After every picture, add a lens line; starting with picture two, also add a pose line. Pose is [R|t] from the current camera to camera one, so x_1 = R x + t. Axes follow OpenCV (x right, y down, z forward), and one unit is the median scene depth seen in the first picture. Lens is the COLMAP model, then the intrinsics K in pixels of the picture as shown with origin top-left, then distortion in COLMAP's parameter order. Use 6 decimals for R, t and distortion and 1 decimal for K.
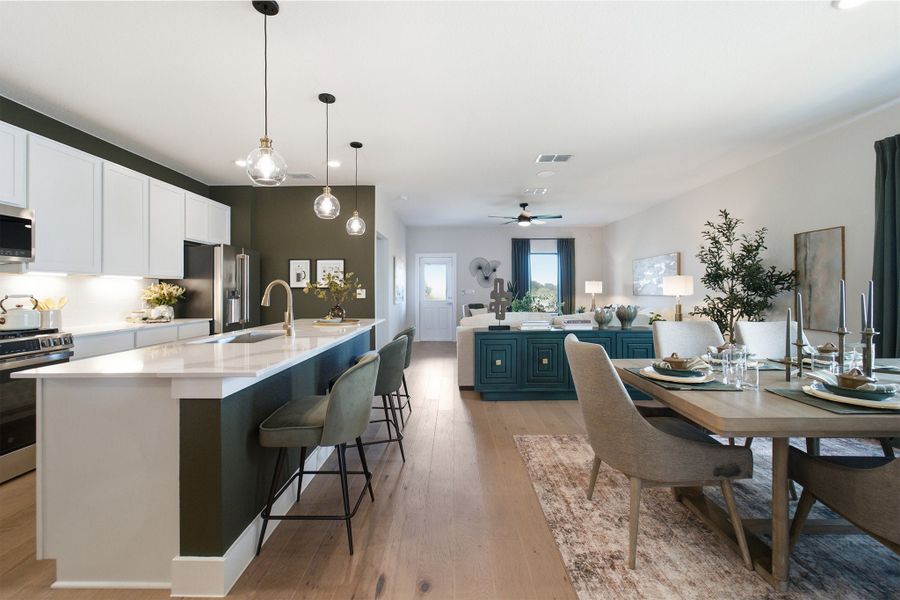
lens RADIAL K [[379.2, 0, 448.3], [0, 379.2, 288.7], [0, 0, 1]] dist [-0.028925, 0.018153]
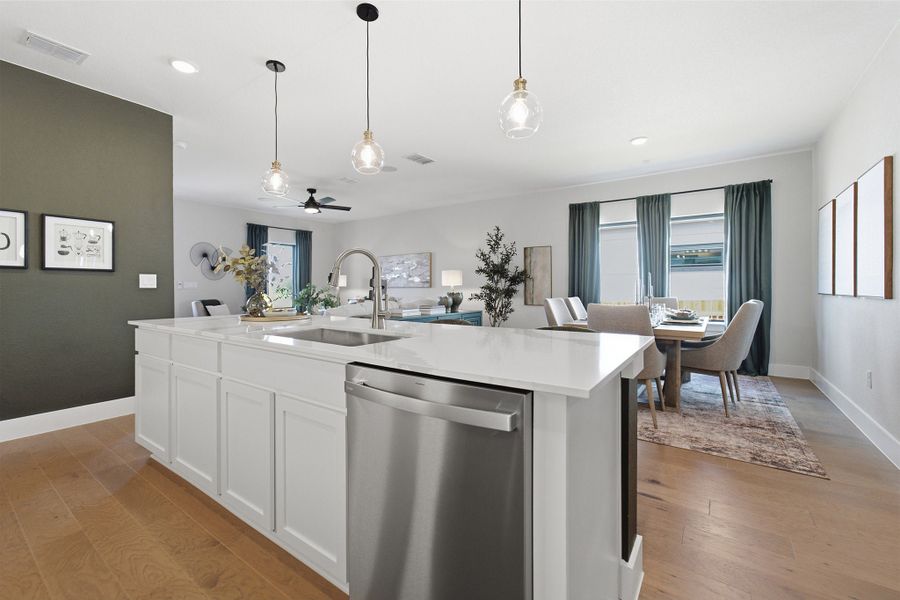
lens RADIAL K [[385.0, 0, 449.1], [0, 385.0, 285.9], [0, 0, 1]] dist [-0.068494, 0.046370]
pose [[0.569736, 0.005806, 0.821807, -0.647424], [-0.002759, 0.999983, -0.005152, 0.032982], [-0.821823, 0.000668, 0.569743, 0.329911]]
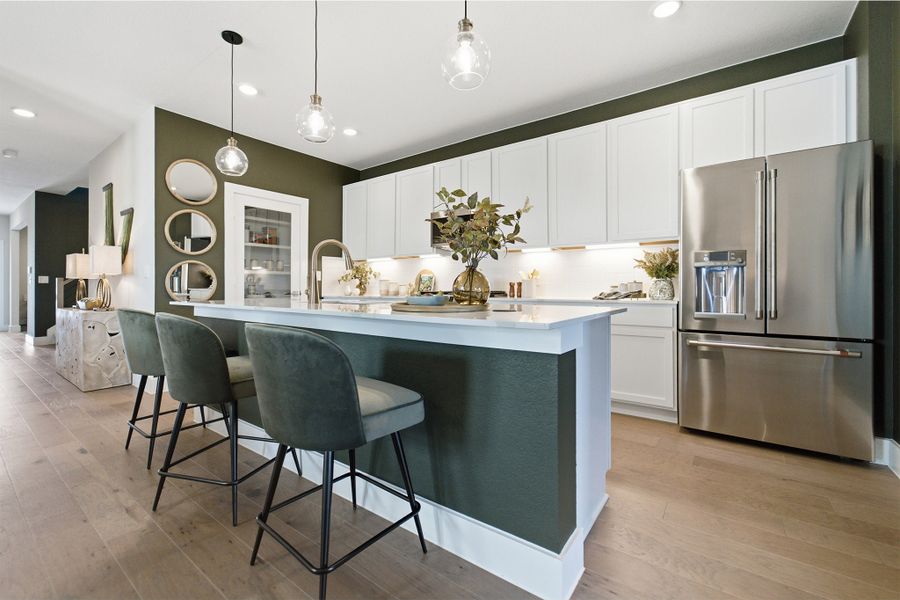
lens RADIAL K [[379.2, 0, 448.3], [0, 379.2, 288.7], [0, 0, 1]] dist [-0.028925, 0.018153]
pose [[-0.586269, 0.007233, -0.810084, 0.070730], [0.007213, 0.999967, 0.003708, 0.063449], [0.810084, -0.003670, -0.586302, 1.214980]]
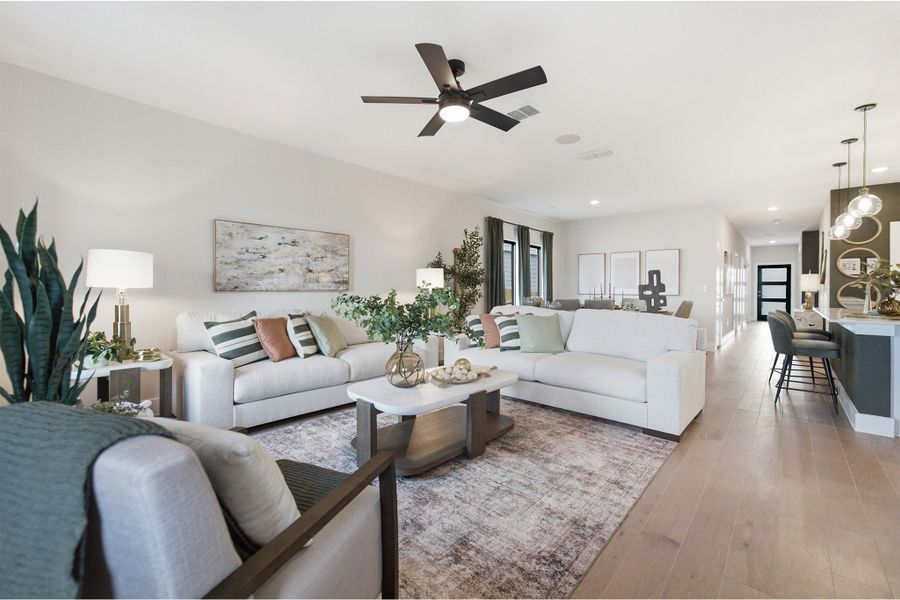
lens RADIAL K [[375.3, 0, 457.3], [0, 375.3, 286.9], [0, 0, 1]] dist [0.001518, 0.000370]
pose [[-0.757345, -0.000141, 0.653014, -0.112458], [-0.004052, 0.999982, -0.004483, 0.022149], [-0.653002, -0.006041, -0.757332, 2.254541]]
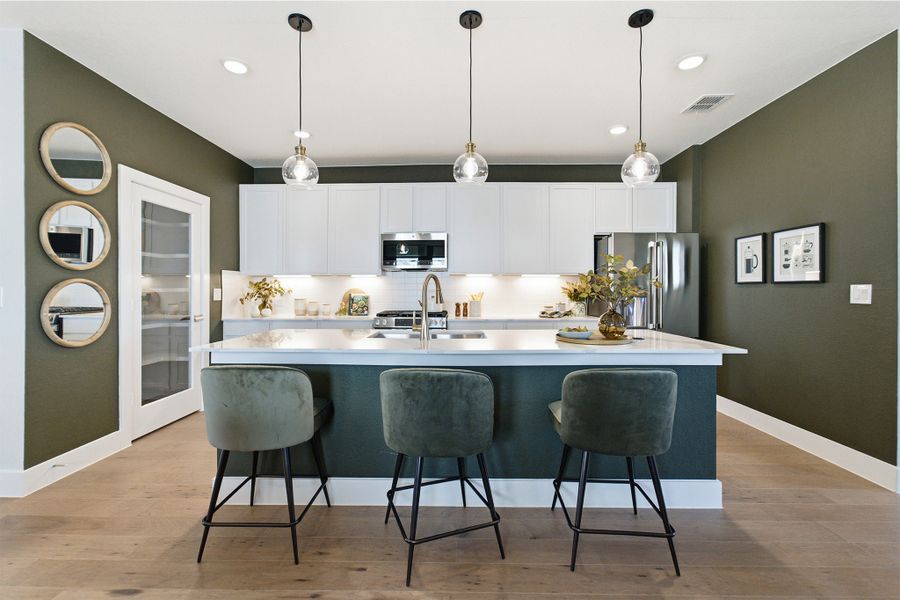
lens RADIAL K [[378.5, 0, 449.4], [0, 378.5, 292.3], [0, 0, 1]] dist [-0.014936, 0.000265]
pose [[-0.008632, 0.009614, -0.999917, 0.303248], [0.004238, 0.999945, 0.009578, 0.007166], [0.999954, -0.004155, -0.008672, 0.731184]]
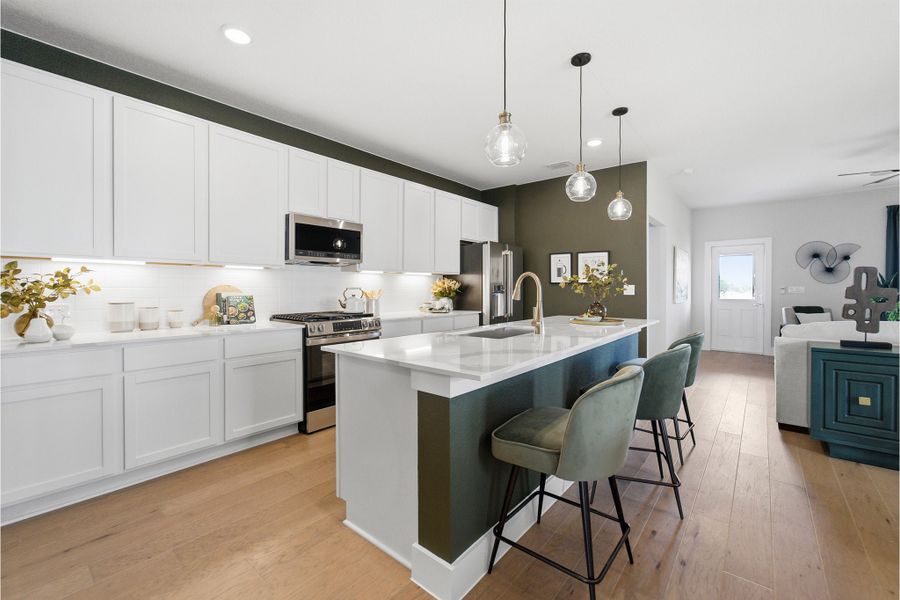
lens RADIAL K [[379.2, 0, 448.3], [0, 379.2, 288.7], [0, 0, 1]] dist [-0.028925, 0.018153]
pose [[0.773863, 0.006518, -0.633320, -0.006702], [-0.001506, 0.999963, 0.008451, 0.006242], [0.633351, -0.005586, 0.773844, 0.104403]]
